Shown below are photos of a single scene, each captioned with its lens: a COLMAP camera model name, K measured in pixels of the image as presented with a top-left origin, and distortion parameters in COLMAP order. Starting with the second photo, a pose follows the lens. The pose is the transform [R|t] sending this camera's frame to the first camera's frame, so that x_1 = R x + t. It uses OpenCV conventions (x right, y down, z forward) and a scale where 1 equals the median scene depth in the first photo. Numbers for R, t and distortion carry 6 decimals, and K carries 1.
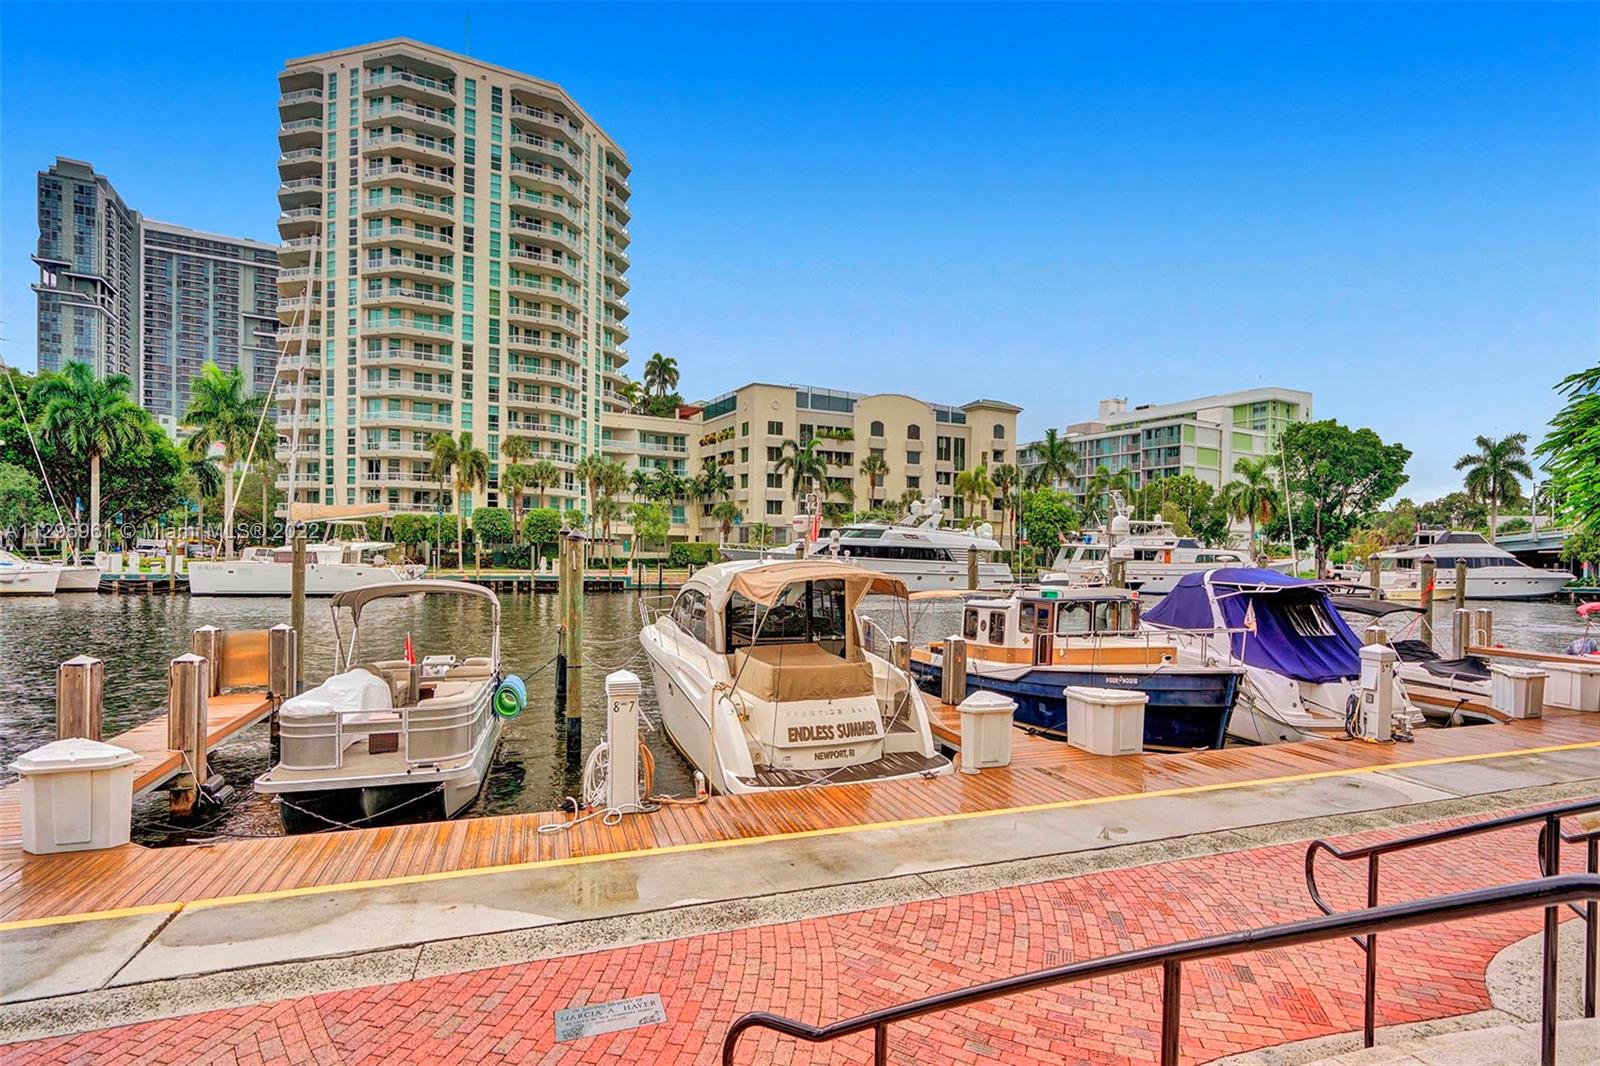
lens RADIAL K [[791.0, 0, 827.0], [0, 791.0, 559.2], [0, 0, 1]] dist [-0.000898, 0.001180]
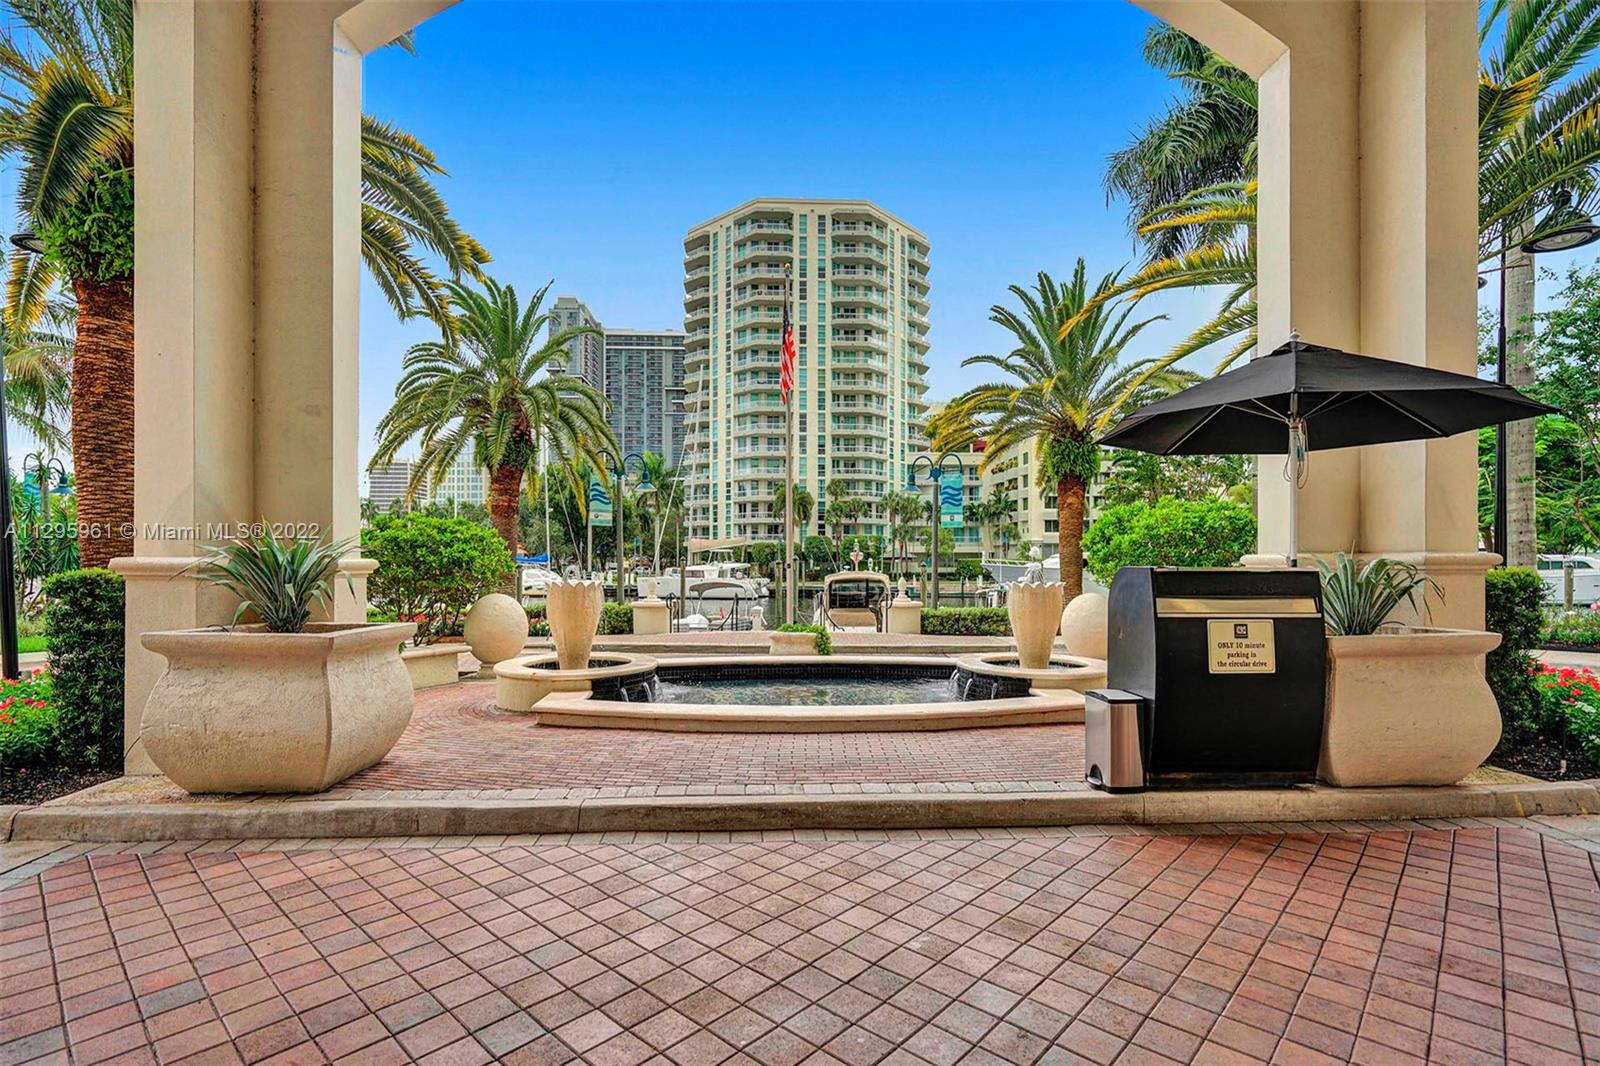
lens RADIAL K [[791.0, 0, 827.0], [0, 791.0, 559.2], [0, 0, 1]] dist [-0.000898, 0.001180]
pose [[0.906646, -0.018228, -0.421497, 0.138959], [0.010014, 0.999715, -0.021693, 0.003254], [0.421773, 0.015447, 0.906570, -0.185796]]
